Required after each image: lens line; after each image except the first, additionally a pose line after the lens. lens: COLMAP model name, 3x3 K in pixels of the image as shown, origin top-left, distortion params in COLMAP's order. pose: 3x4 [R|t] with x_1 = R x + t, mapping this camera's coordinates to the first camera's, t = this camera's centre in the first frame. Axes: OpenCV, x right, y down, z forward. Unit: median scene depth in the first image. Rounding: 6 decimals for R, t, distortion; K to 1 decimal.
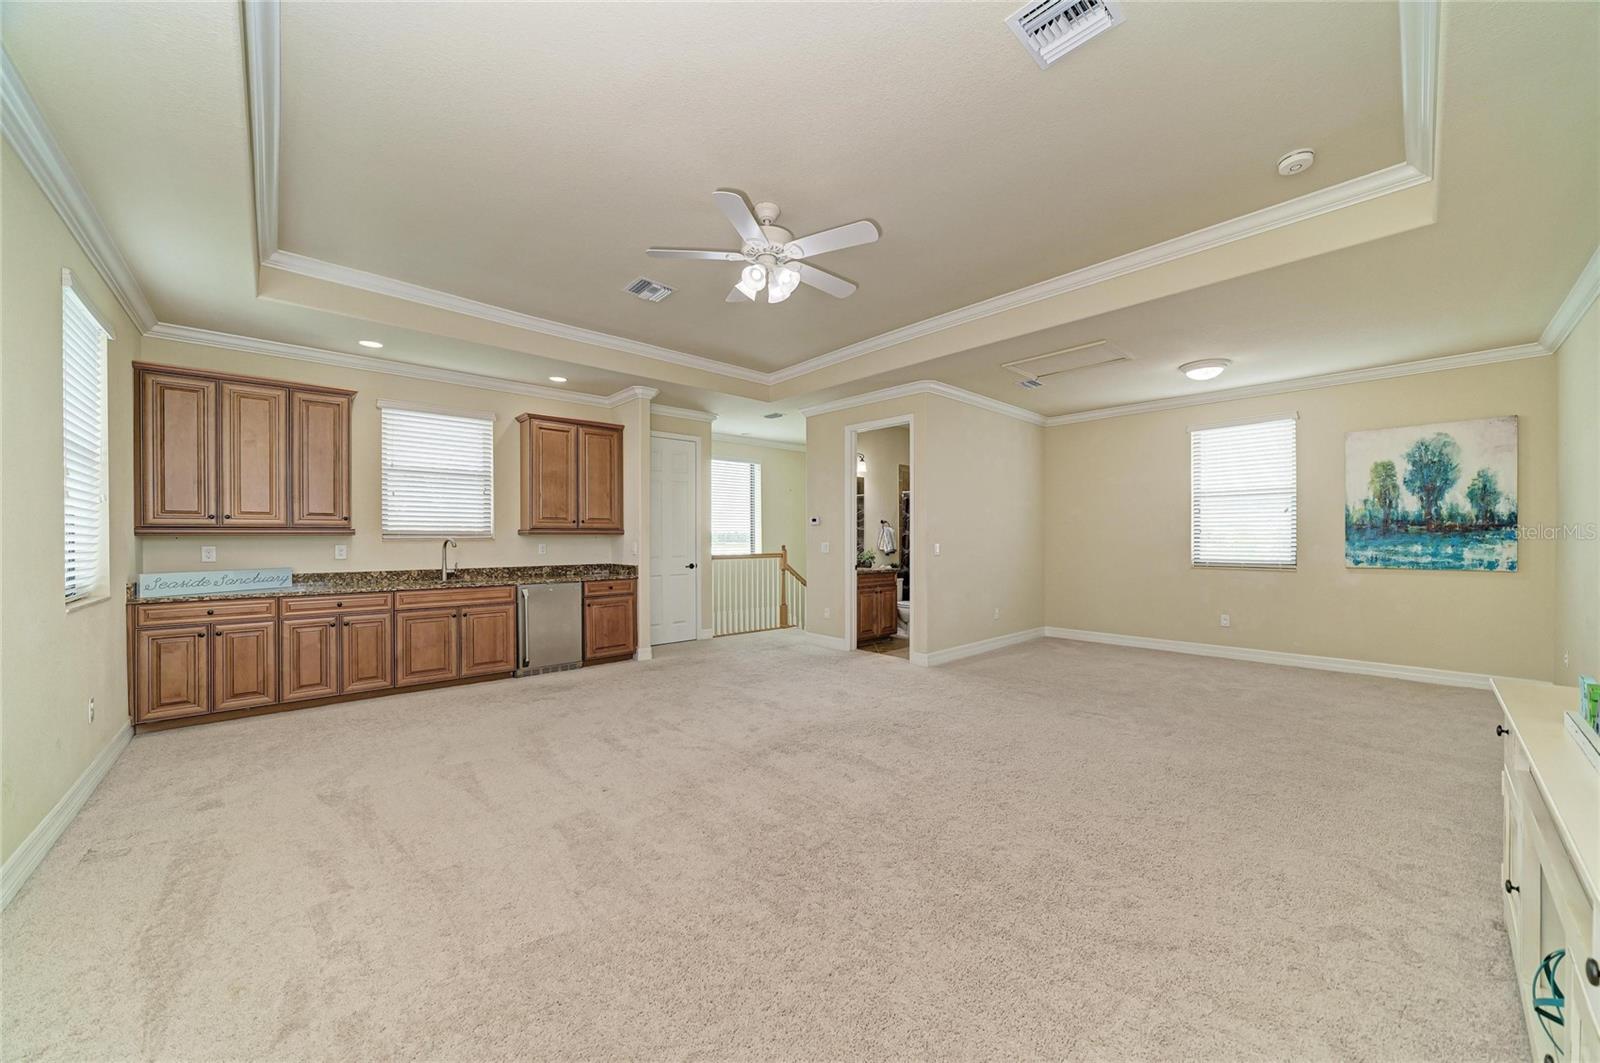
lens RADIAL K [[582.1, 0, 802.2], [0, 582.1, 530.3], [0, 0, 1]] dist [-0.010190, 0.002066]
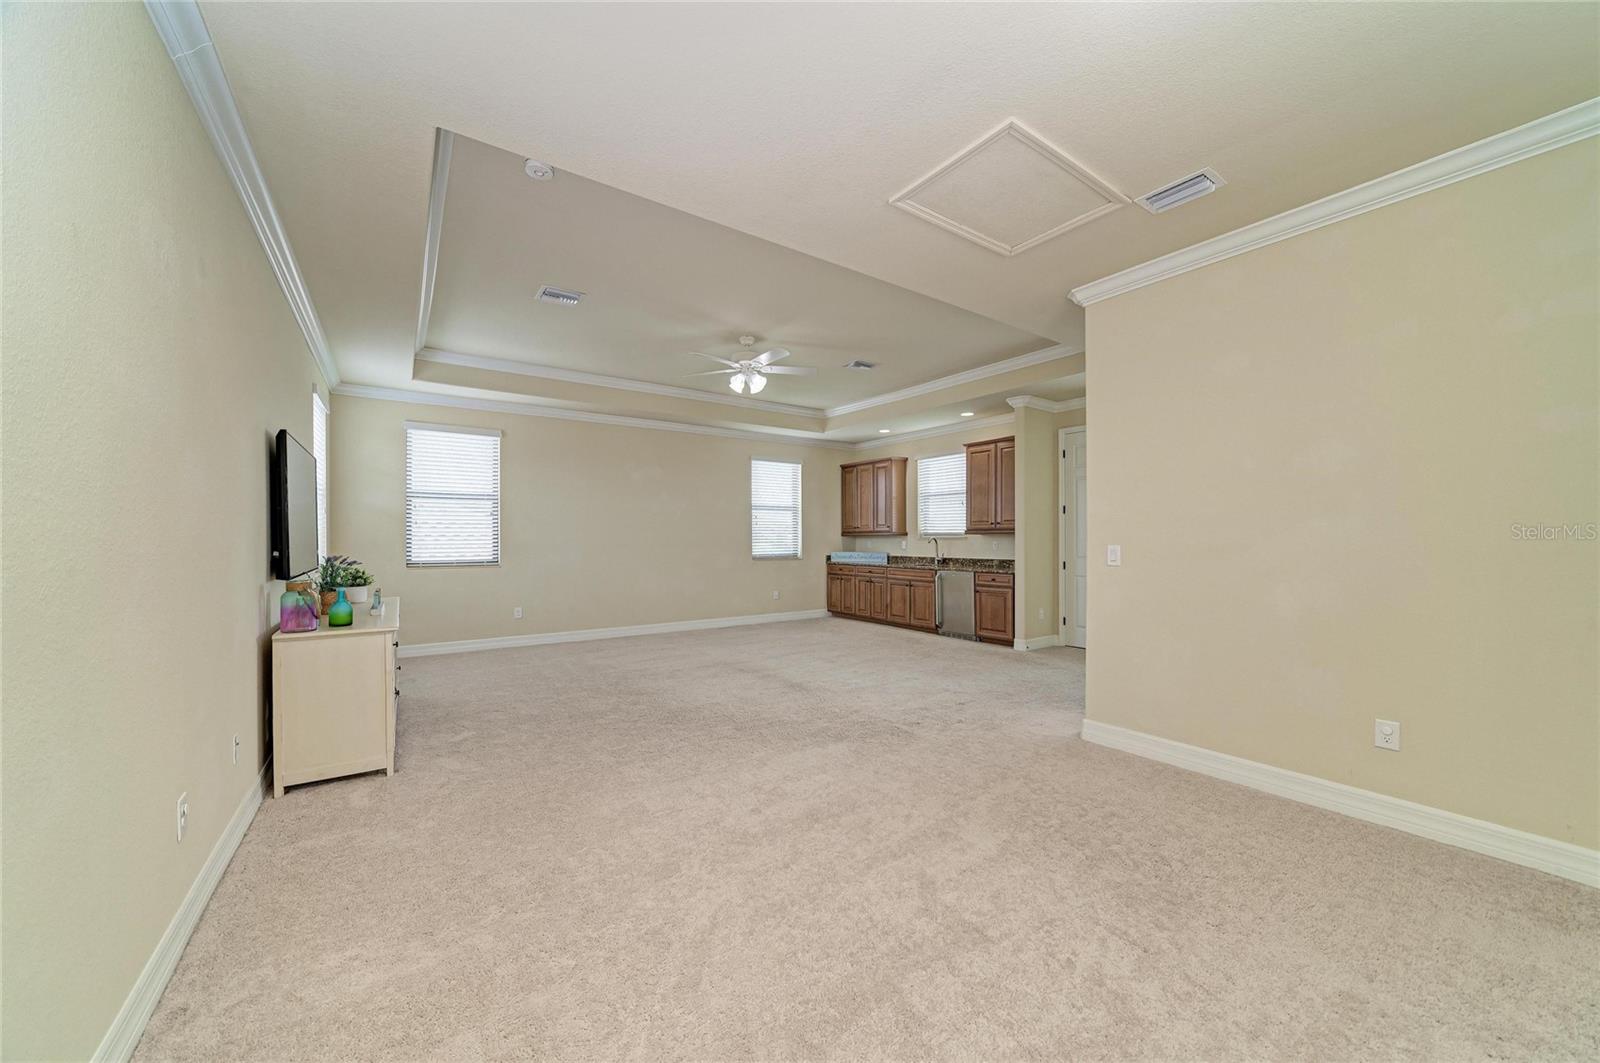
lens RADIAL K [[582.1, 0, 803.4], [0, 582.1, 535.5], [0, 0, 1]] dist [-0.010190, 0.002066]
pose [[-0.125113, -0.003168, -0.992137, 1.000208], [0.016196, 0.999855, -0.005235, 0.011817], [0.992010, -0.016723, -0.125043, 0.876670]]
